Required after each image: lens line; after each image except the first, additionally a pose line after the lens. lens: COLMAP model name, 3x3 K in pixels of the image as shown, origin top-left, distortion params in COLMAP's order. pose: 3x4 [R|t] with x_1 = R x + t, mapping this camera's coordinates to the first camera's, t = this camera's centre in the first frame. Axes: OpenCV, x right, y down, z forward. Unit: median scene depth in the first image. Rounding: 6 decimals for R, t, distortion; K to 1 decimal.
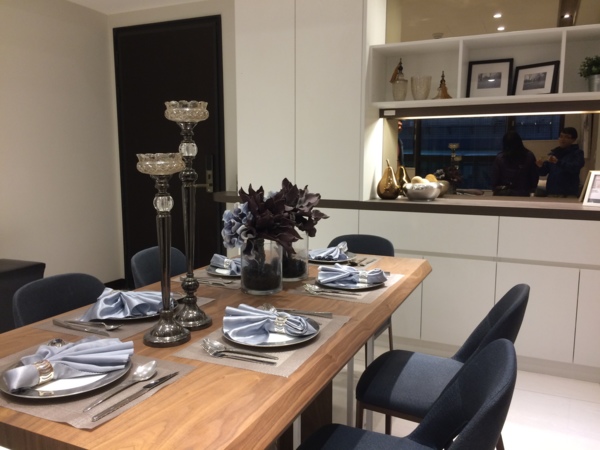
lens RADIAL K [[514.1, 0, 302.1], [0, 514.1, 219.5], [0, 0, 1]] dist [0.036561, -0.014702]
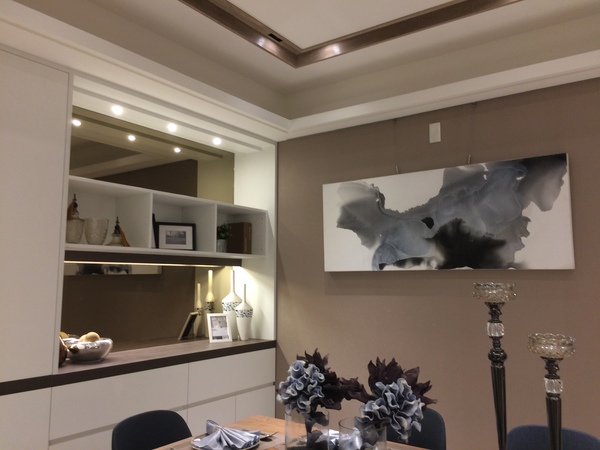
lens RADIAL K [[514.1, 0, 300.9], [0, 514.1, 220.3], [0, 0, 1]] dist [0.036561, -0.014702]
pose [[0.158606, 0.111365, 0.981041, -0.602694], [0.127335, 0.983013, -0.132175, -0.115272], [-0.979096, 0.145885, 0.141731, 0.546323]]
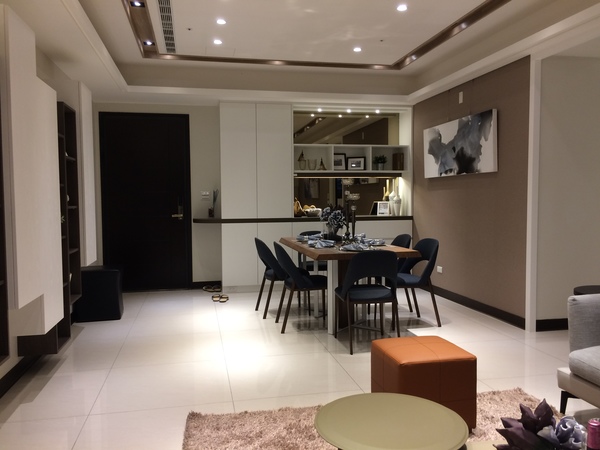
lens RADIAL K [[514.1, 0, 300.1], [0, 514.1, 227.4], [0, 0, 1]] dist [0.036561, -0.014702]
pose [[0.790216, -0.044610, 0.611203, -1.156297], [0.090527, 0.994903, -0.044426, 0.097198], [-0.606106, 0.090437, 0.790226, -0.646813]]
